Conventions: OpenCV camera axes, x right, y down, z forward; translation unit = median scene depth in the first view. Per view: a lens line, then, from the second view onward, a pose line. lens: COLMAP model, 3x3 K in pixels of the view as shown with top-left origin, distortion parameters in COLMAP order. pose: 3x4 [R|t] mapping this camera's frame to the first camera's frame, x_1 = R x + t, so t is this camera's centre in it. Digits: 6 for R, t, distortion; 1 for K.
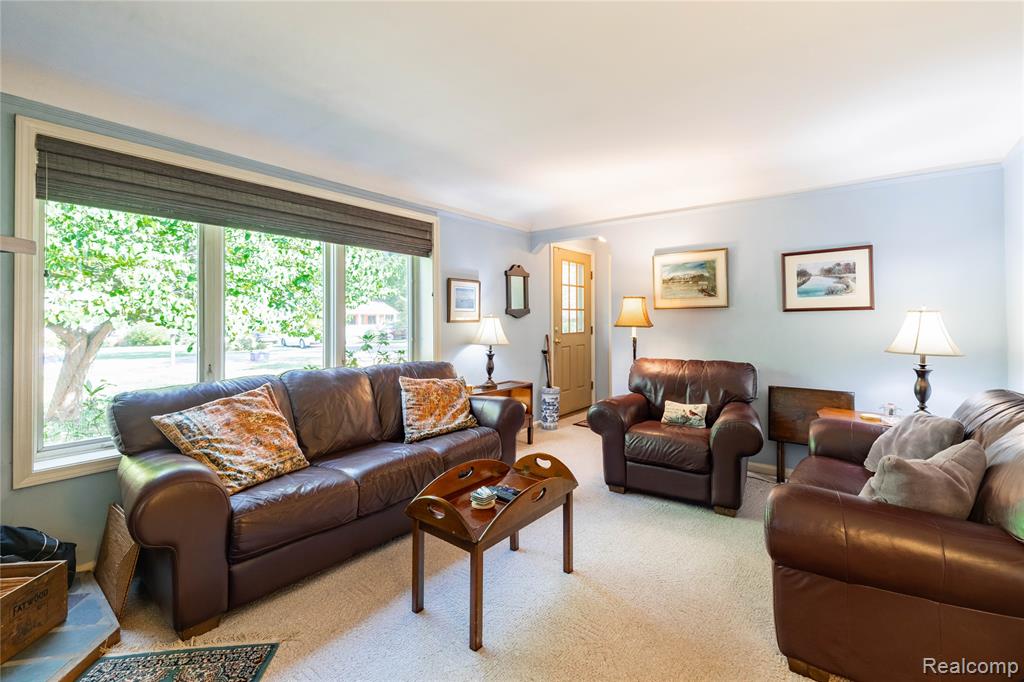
lens RADIAL K [[448.4, 0, 541.4], [0, 448.4, 316.4], [0, 0, 1]] dist [0.027986, -0.000271]
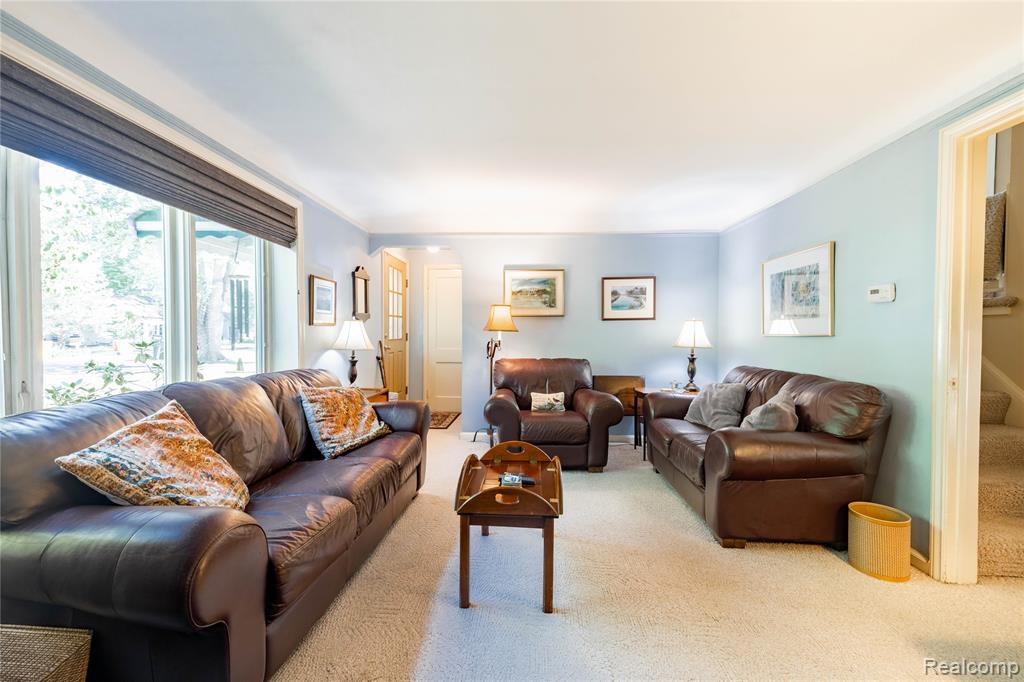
lens RADIAL K [[424.3, 0, 519.3], [0, 424.3, 338.8], [0, 0, 1]] dist [0.052128, -0.018320]
pose [[0.824927, -0.002494, 0.565234, -0.389948], [-0.010628, 0.999745, 0.019923, 0.021519], [-0.565139, -0.022442, 0.824690, 0.088224]]
